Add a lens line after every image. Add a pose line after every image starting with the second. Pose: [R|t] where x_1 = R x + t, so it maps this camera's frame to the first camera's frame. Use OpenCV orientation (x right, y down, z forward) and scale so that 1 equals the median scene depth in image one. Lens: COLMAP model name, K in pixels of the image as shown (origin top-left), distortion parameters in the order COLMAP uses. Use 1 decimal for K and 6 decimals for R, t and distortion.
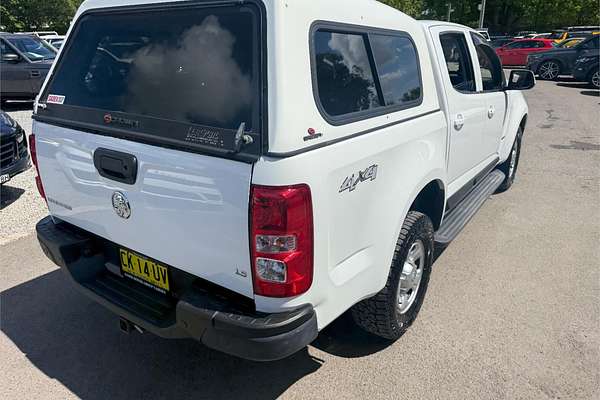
lens RADIAL K [[437.5, 0, 295.4], [0, 437.5, 202.6], [0, 0, 1]] dist [0.002363, -0.004357]
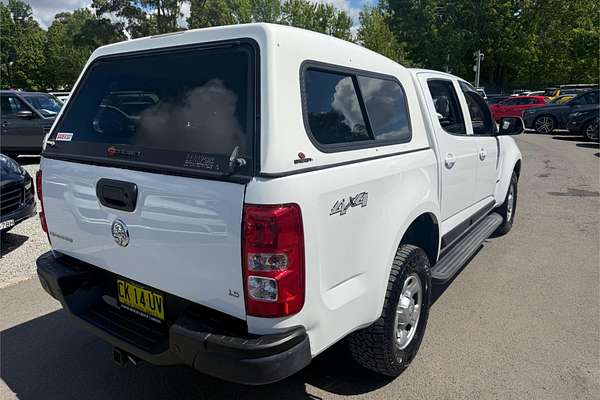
lens RADIAL K [[438.7, 0, 300.0], [0, 438.7, 200.0], [0, 0, 1]] dist [0.002404, -0.004796]
pose [[0.999986, -0.004827, -0.002302, 0.025433], [0.004476, 0.990985, -0.133899, 0.064028], [0.002928, 0.133887, 0.990992, -0.030797]]
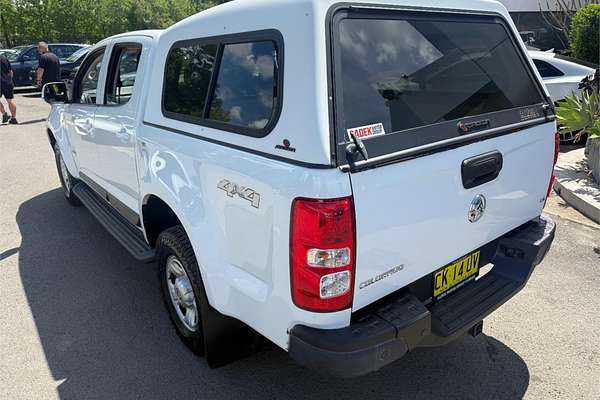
lens RADIAL K [[438.7, 0, 305.5], [0, 438.7, 200.0], [0, 0, 1]] dist [0.000299, -0.004431]
pose [[0.281427, -0.324000, 0.903229, -1.309517], [0.351701, 0.910599, 0.217061, -0.341566], [-0.892807, 0.256580, 0.370219, 0.909618]]
